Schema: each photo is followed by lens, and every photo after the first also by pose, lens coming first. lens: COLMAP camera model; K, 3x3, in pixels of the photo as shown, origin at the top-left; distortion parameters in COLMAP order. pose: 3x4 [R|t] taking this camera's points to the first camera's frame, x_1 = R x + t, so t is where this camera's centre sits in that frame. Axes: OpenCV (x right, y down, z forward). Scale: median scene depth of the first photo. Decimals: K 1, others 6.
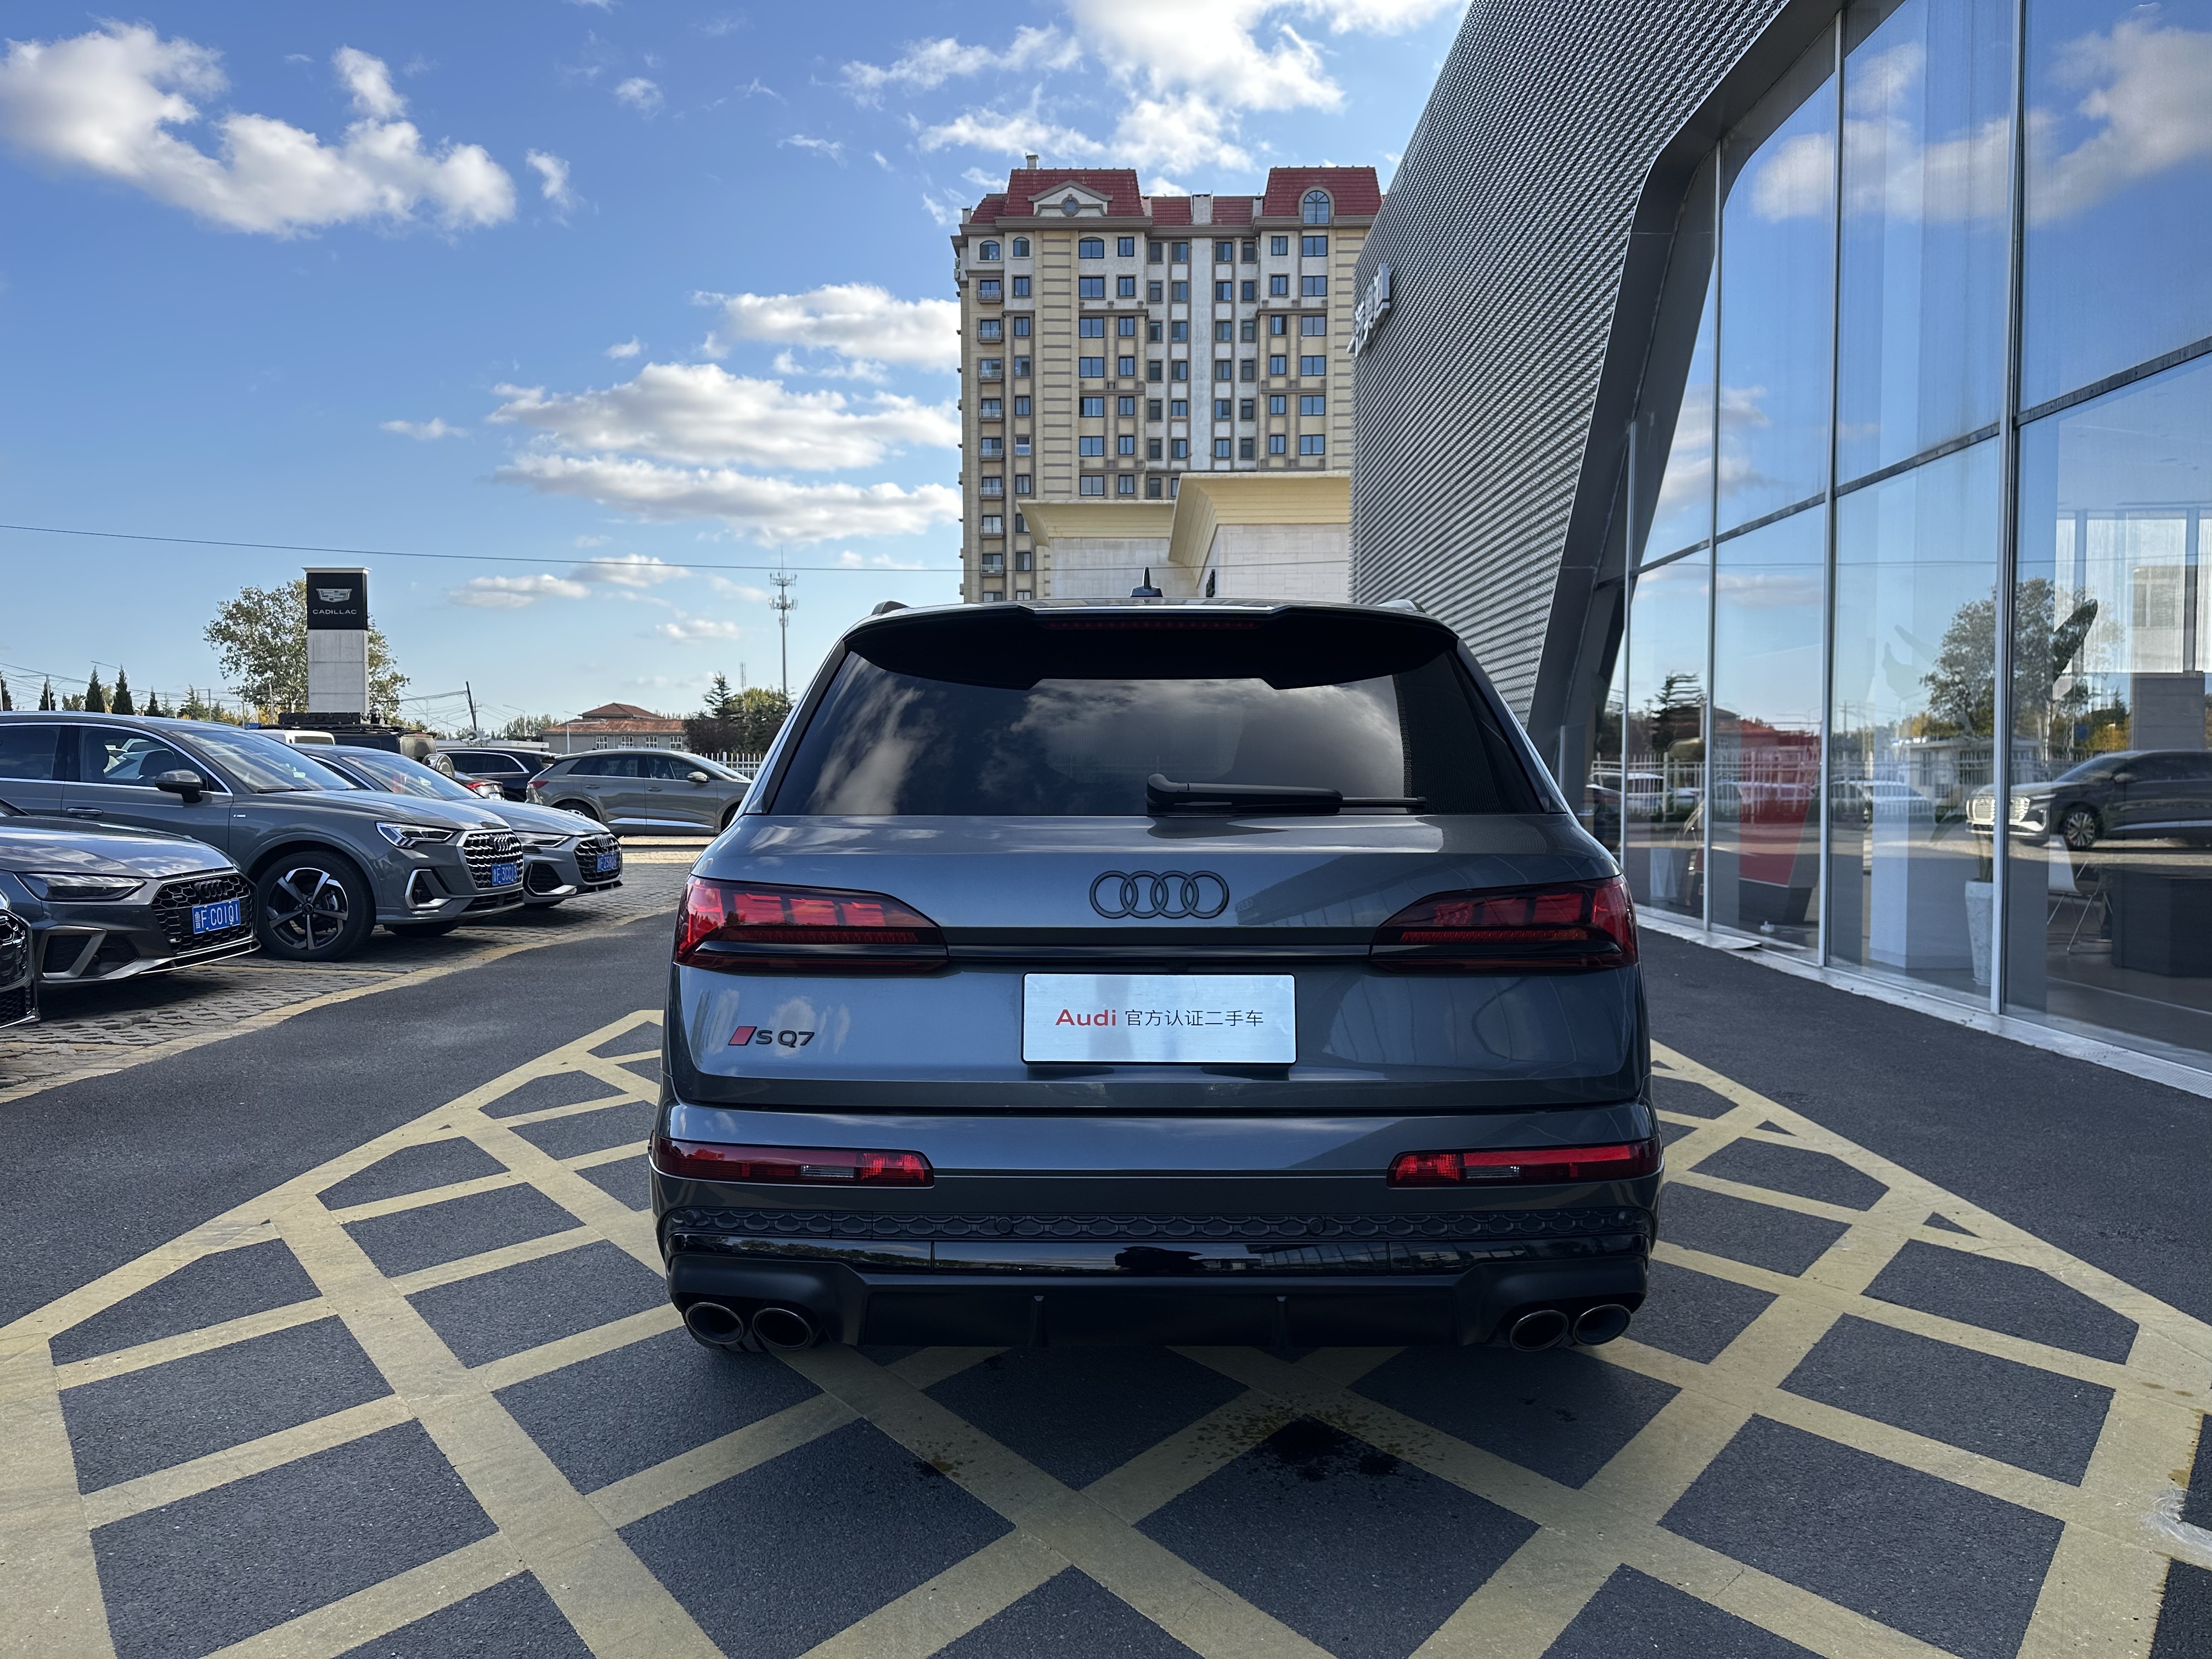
lens RADIAL K [[1547.5, 0, 1112.6], [0, 1547.5, 826.7], [0, 0, 1]] dist [0.078116, -0.092568]
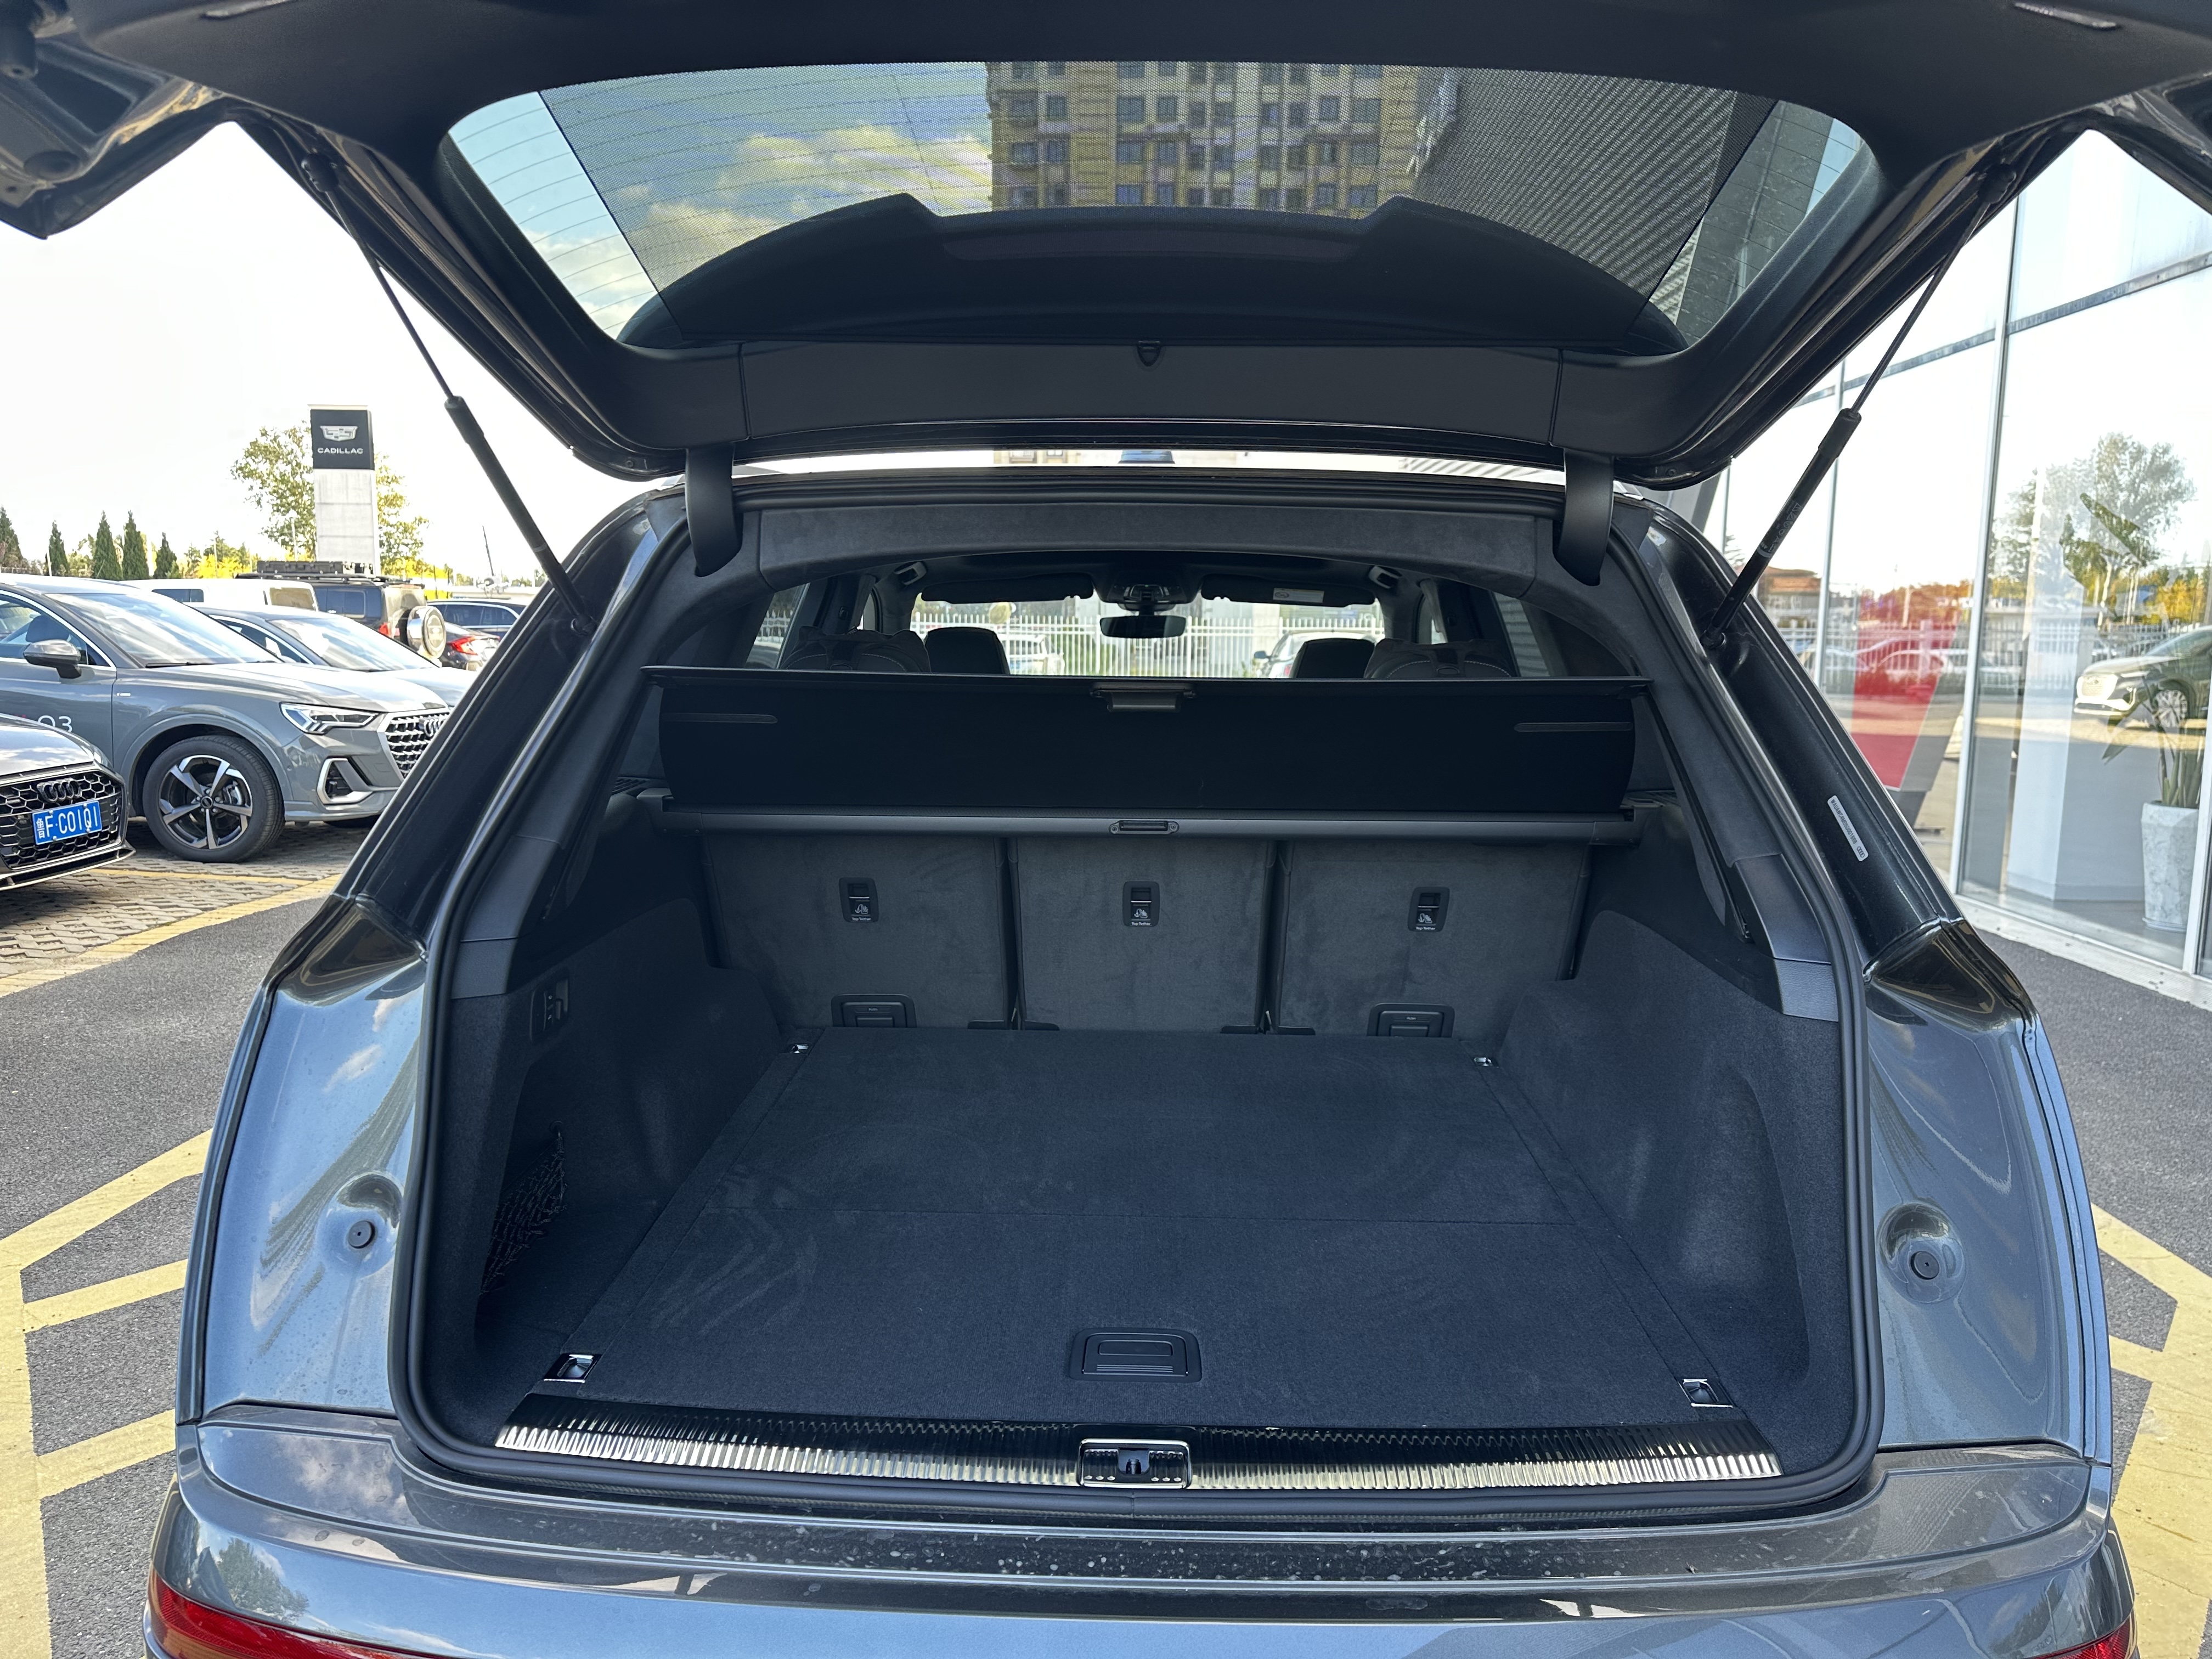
lens RADIAL K [[1561.5, 0, 1109.5], [0, 1561.5, 822.7], [0, 0, 1]] dist [0.015444, 0.000766]
pose [[0.999648, 0.016421, -0.020823, 0.006964], [-0.014437, 0.995647, 0.092081, -0.023398], [0.022245, -0.091748, 0.995534, 0.137935]]
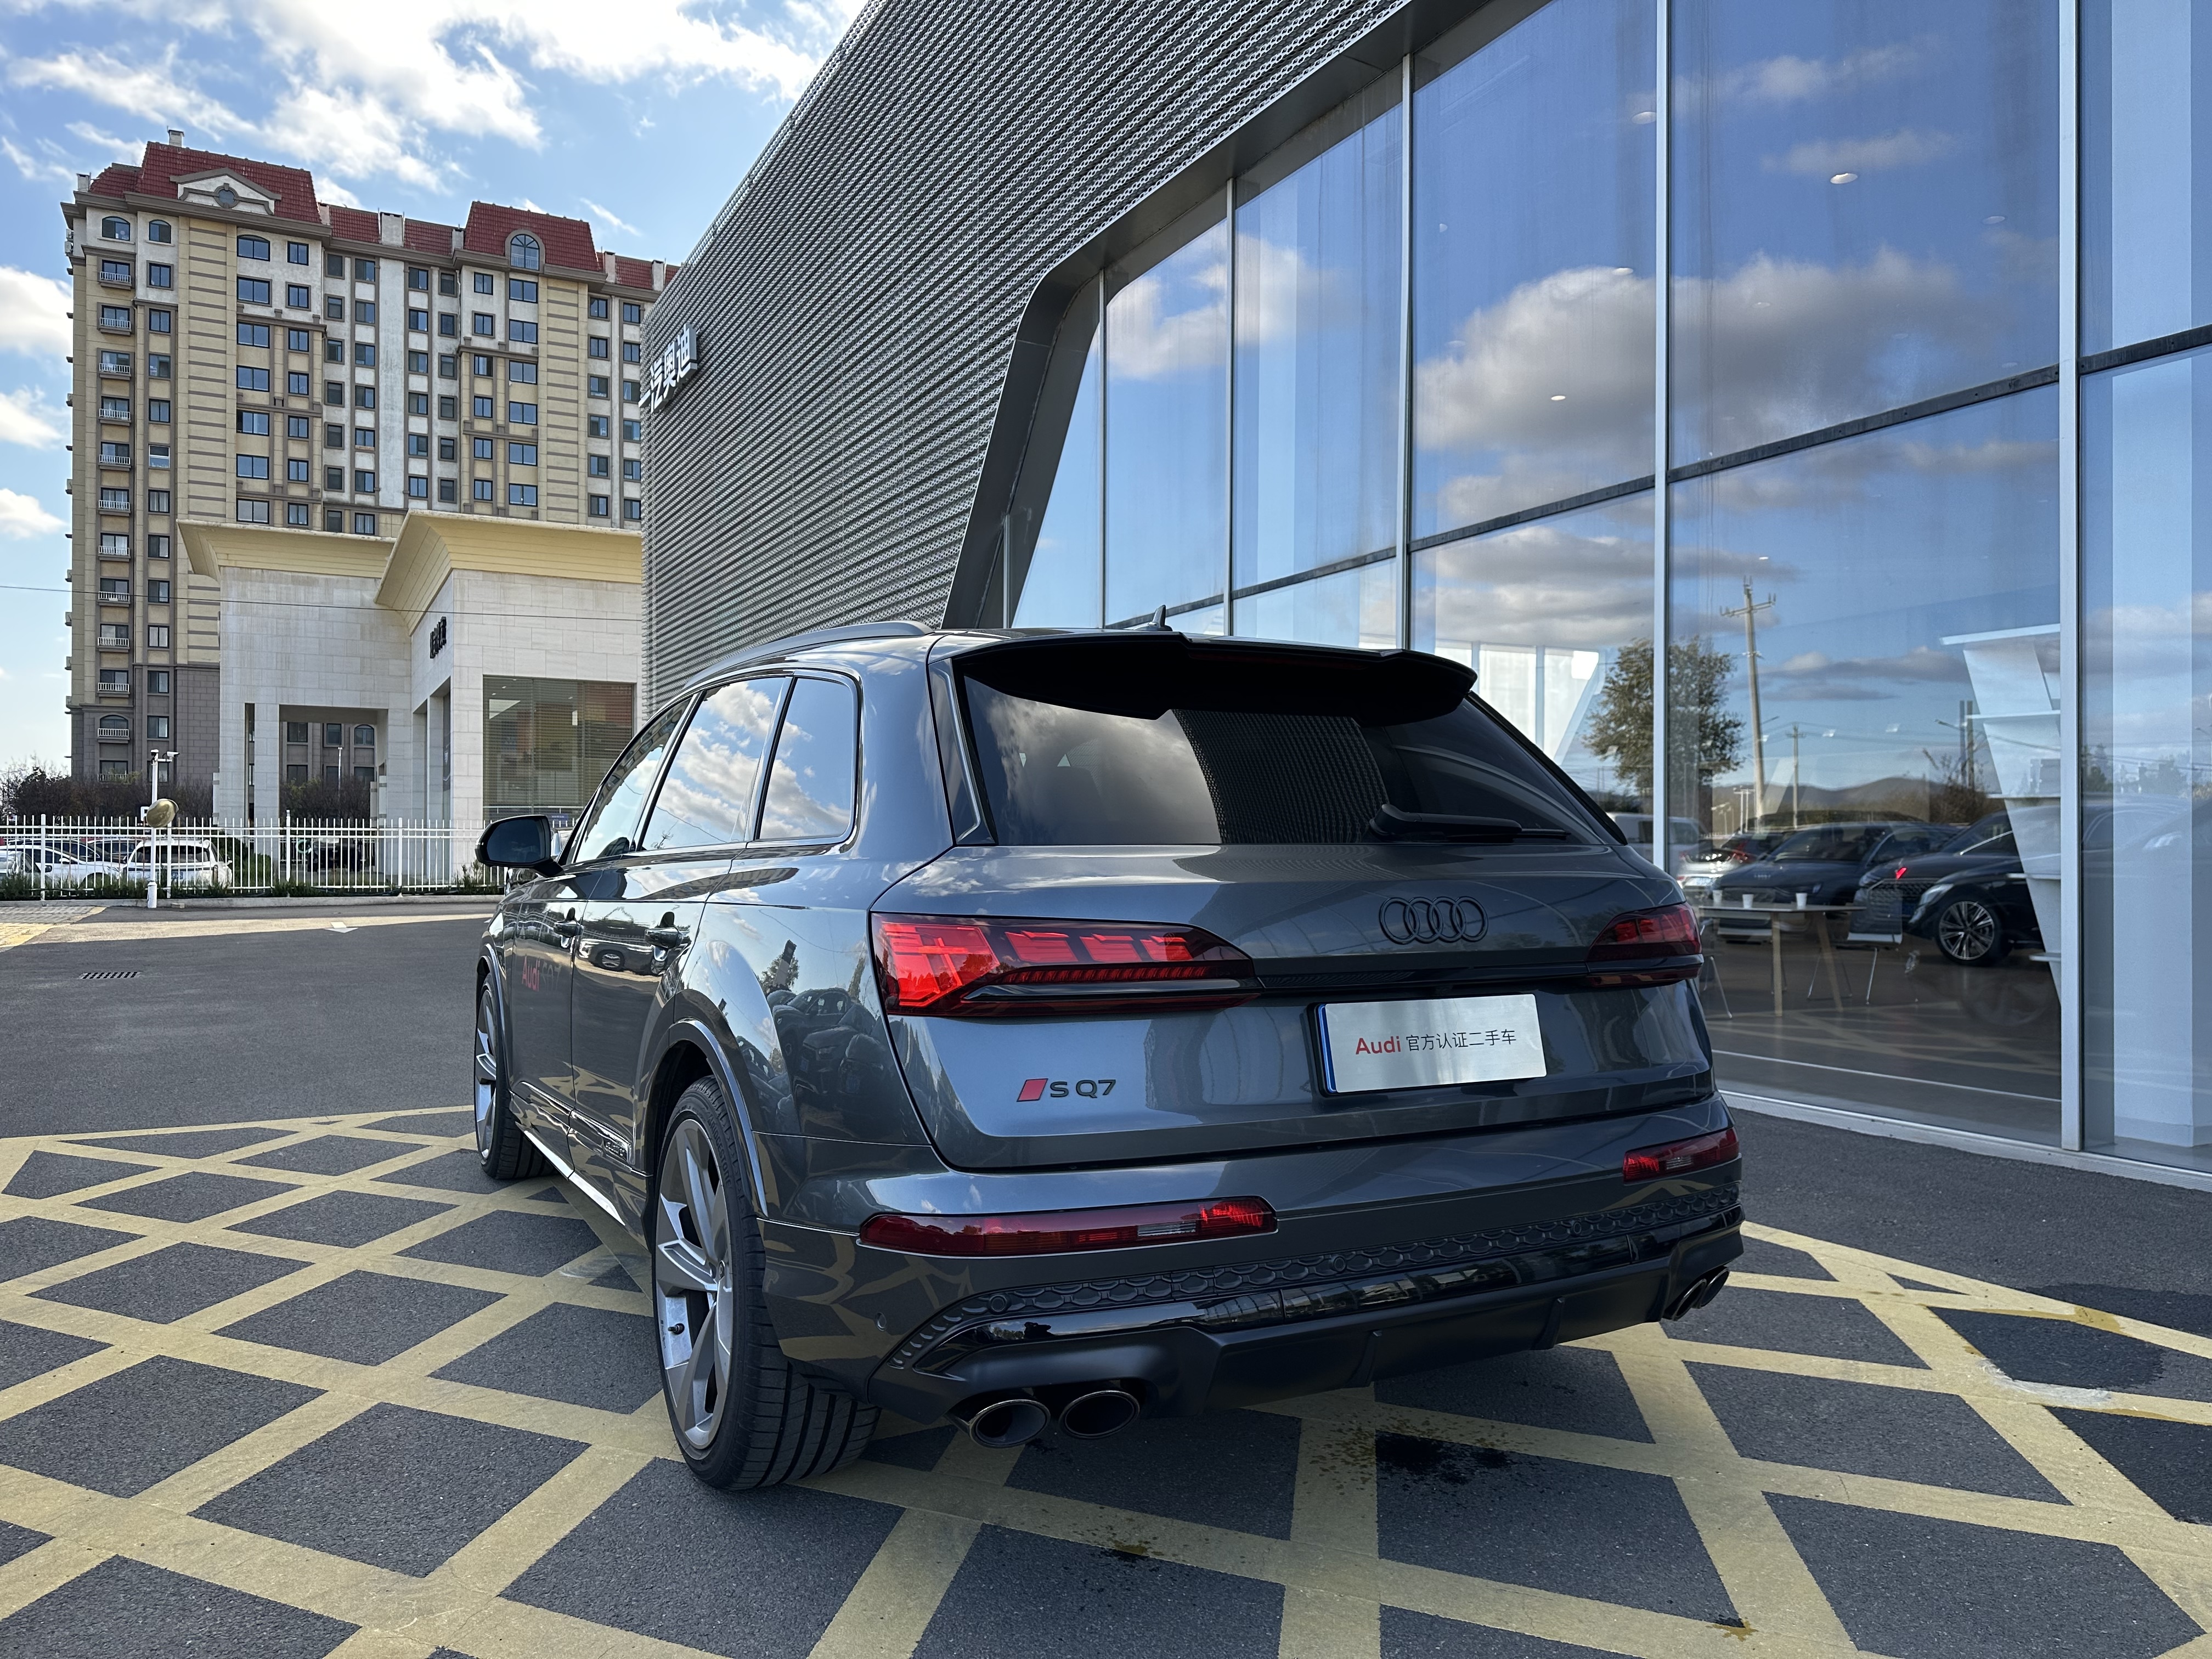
lens RADIAL K [[1547.5, 0, 1112.6], [0, 1547.5, 826.7], [0, 0, 1]] dist [0.078116, -0.092568]
pose [[0.874240, 0.007755, 0.485432, -0.165359], [0.014764, 0.998985, -0.042547, 0.005620], [-0.485269, 0.044363, 0.873239, 0.050151]]
